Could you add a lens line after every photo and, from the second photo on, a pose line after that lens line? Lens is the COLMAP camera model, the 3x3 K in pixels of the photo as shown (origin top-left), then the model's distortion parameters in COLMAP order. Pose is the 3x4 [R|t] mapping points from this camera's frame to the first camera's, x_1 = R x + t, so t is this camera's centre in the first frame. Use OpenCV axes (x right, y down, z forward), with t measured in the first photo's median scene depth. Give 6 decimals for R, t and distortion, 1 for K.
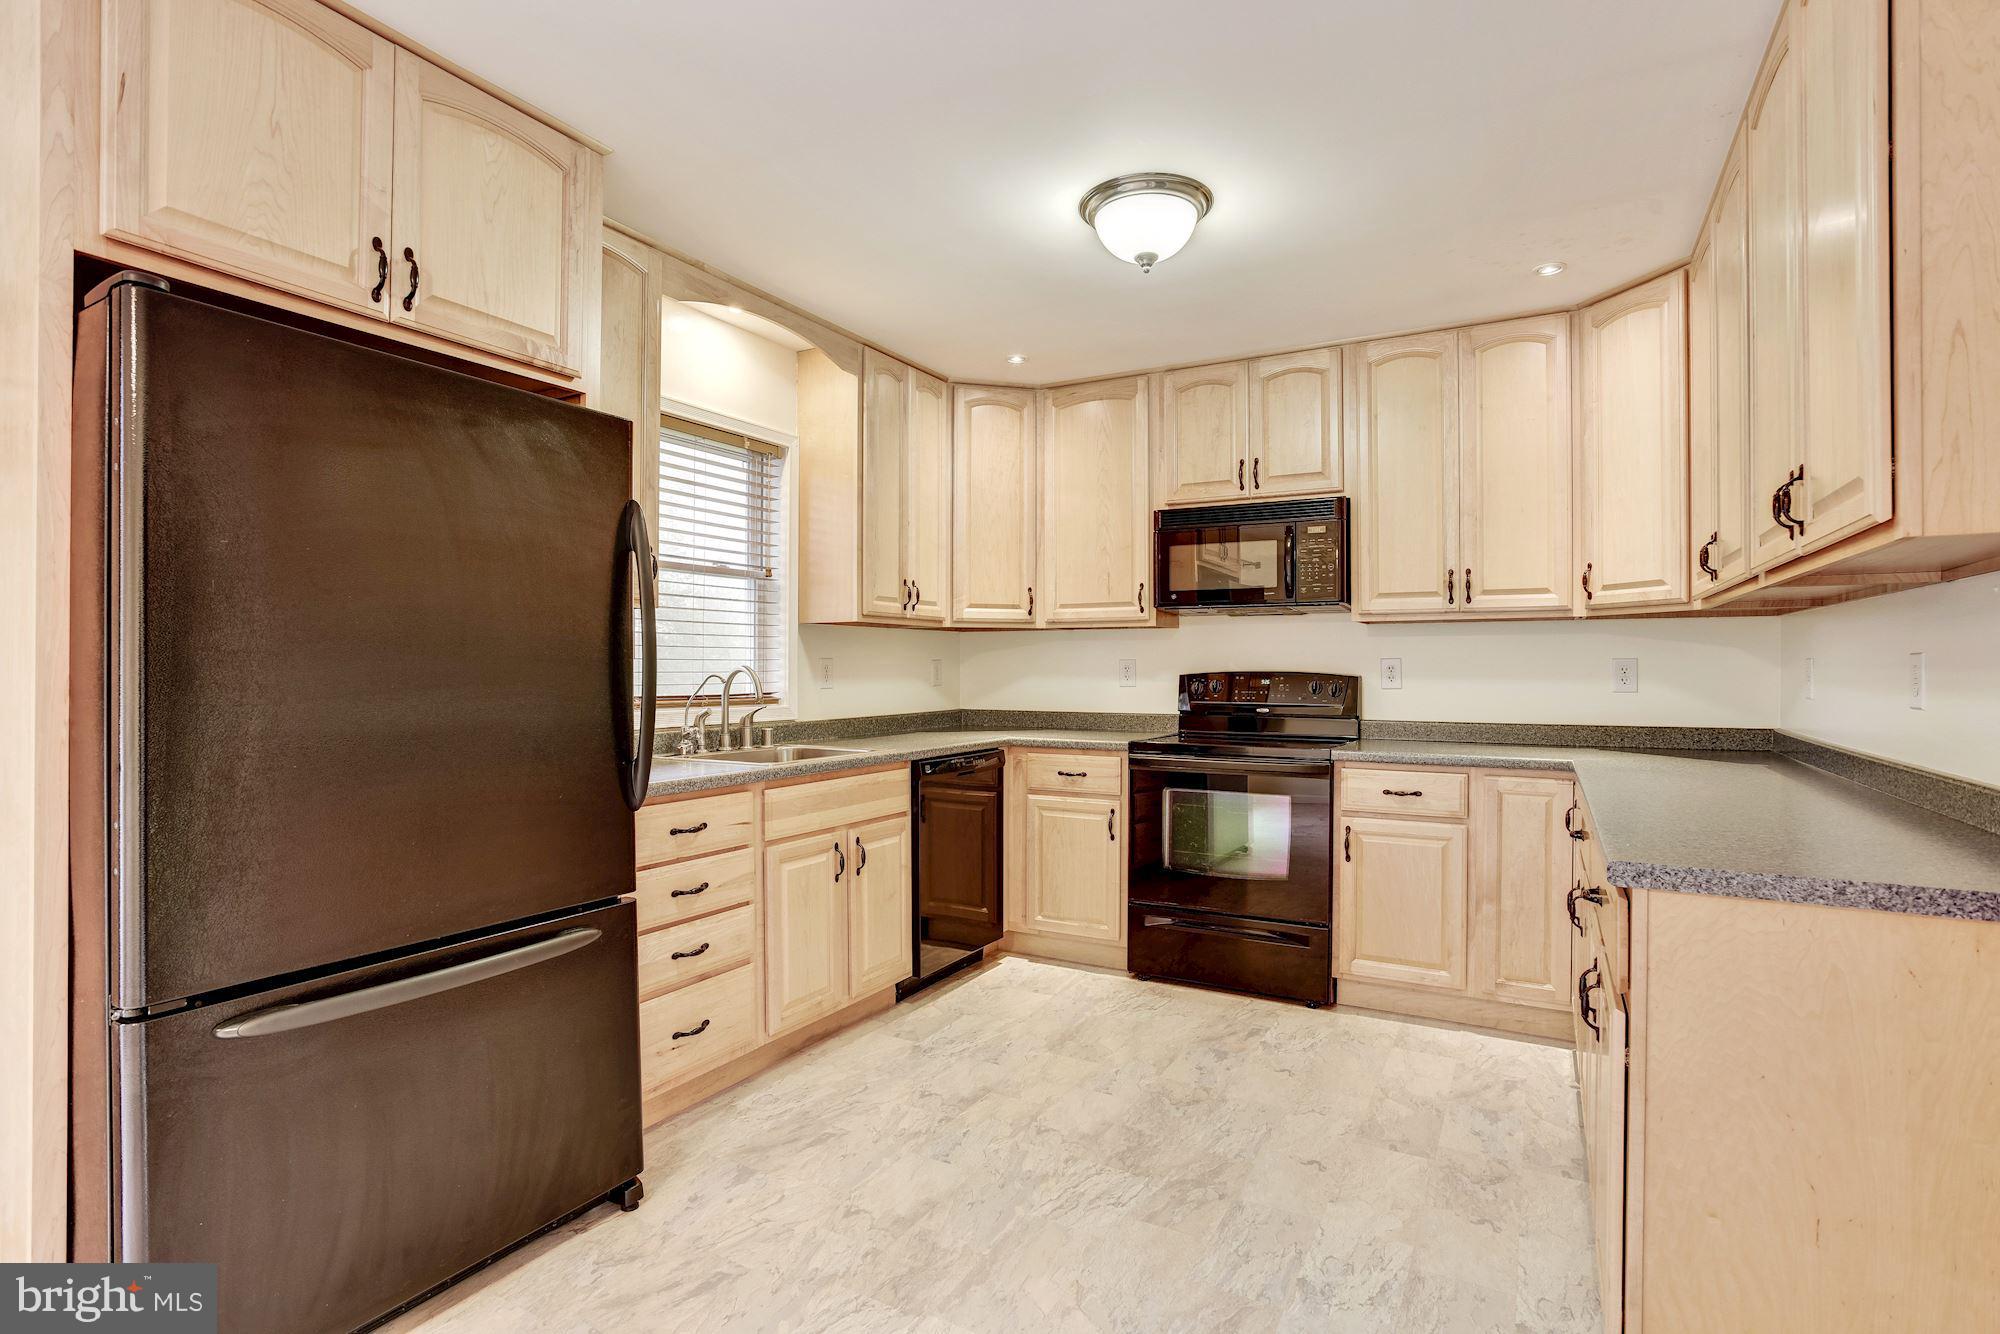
lens RADIAL K [[1001.6, 0, 1010.3], [0, 1001.6, 670.4], [0, 0, 1]] dist [-0.015923, 0.002290]
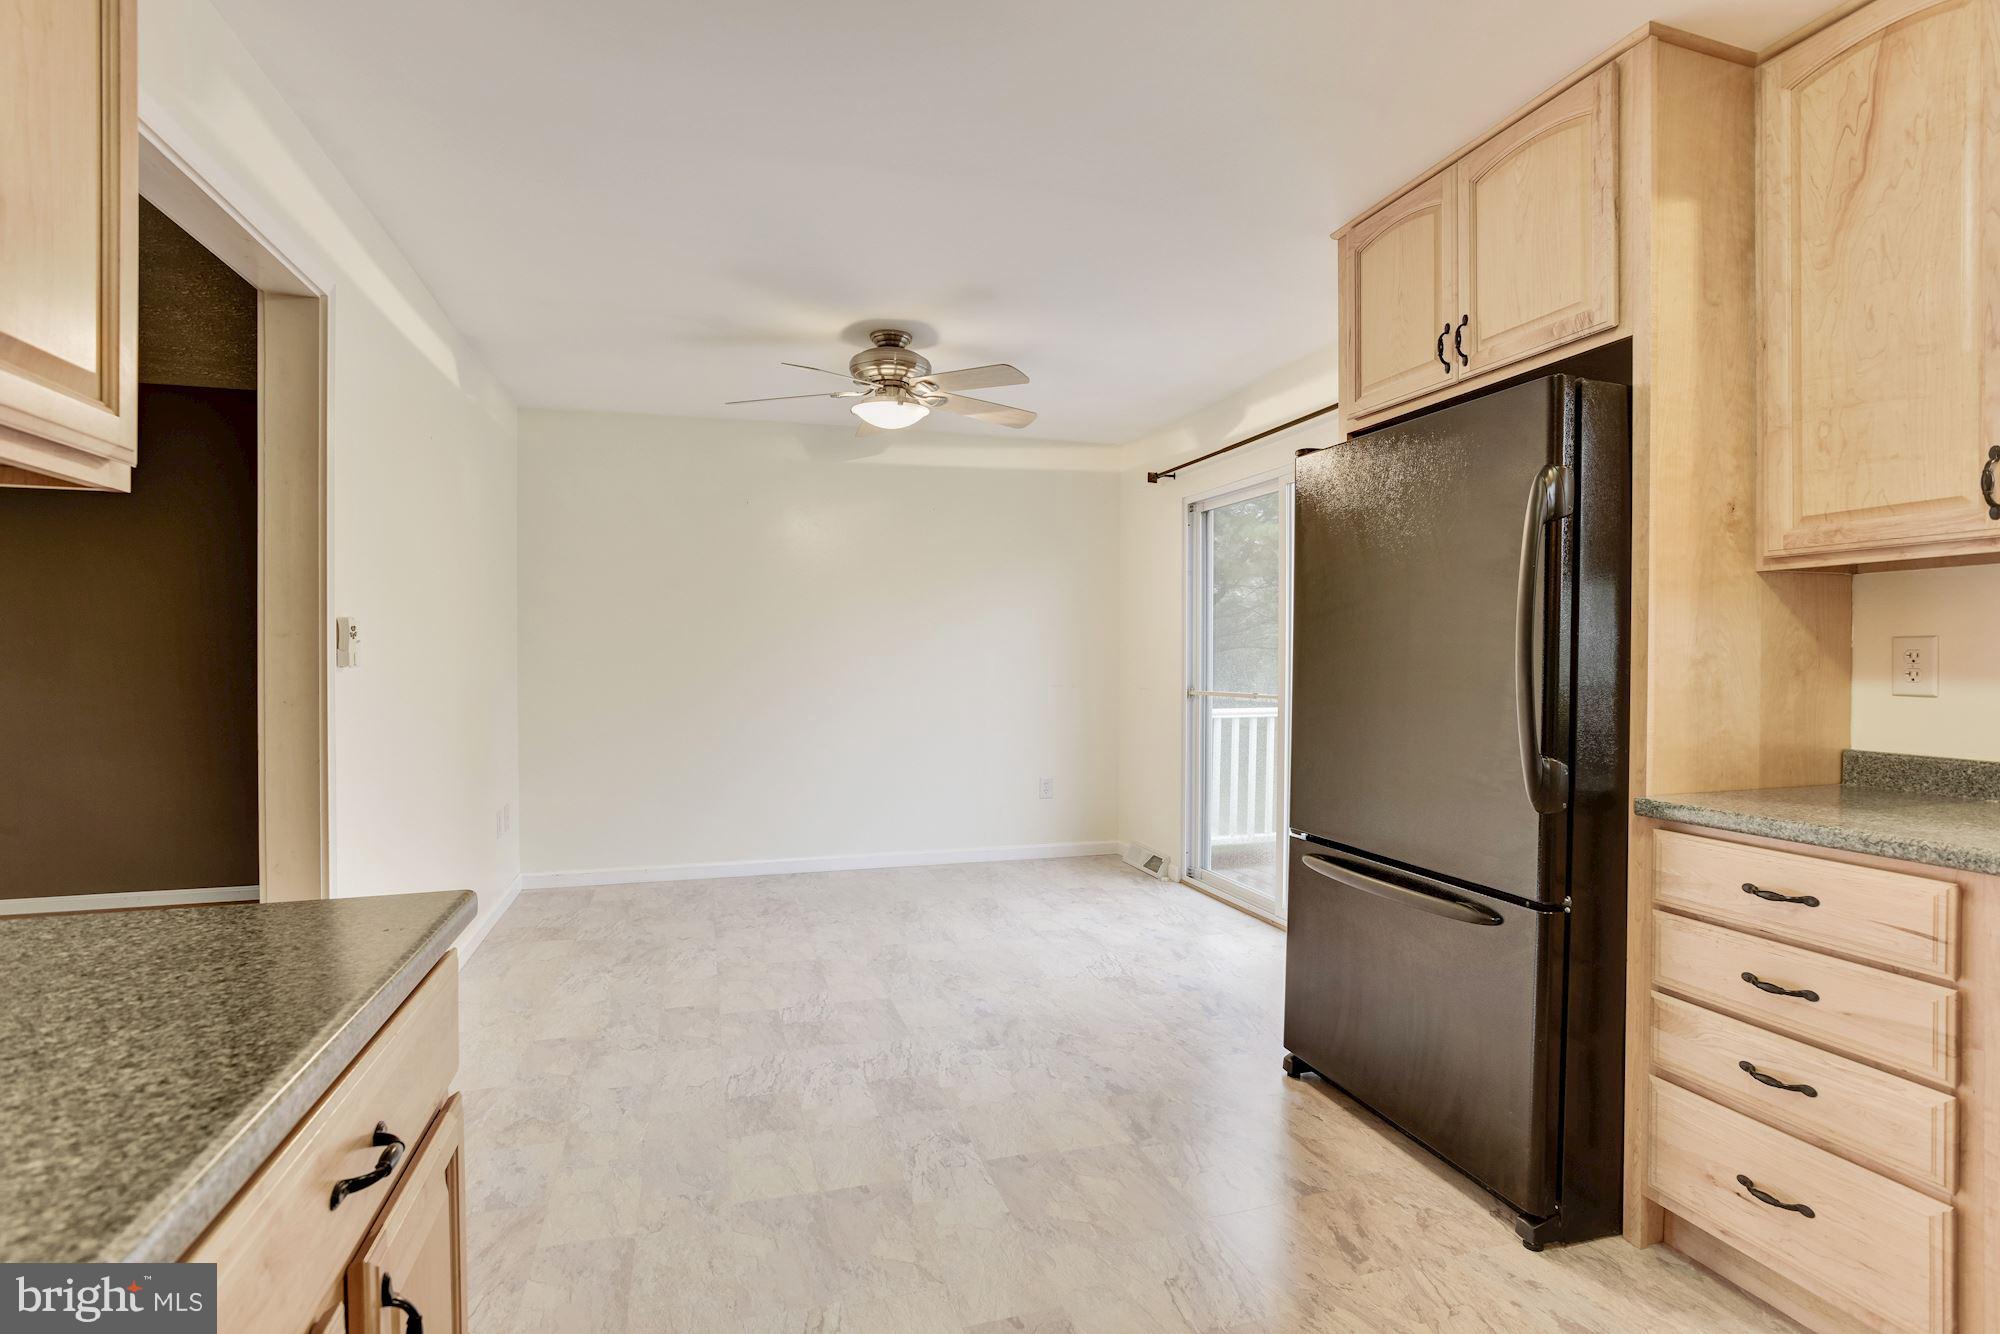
lens RADIAL K [[1001.6, 0, 1011.6], [0, 1001.6, 658.9], [0, 0, 1]] dist [-0.015923, 0.002290]
pose [[-0.696390, 0.000867, -0.717663, 0.634485], [-0.004670, 0.999973, 0.005740, -0.000584], [0.717648, 0.007349, -0.696367, 1.357029]]
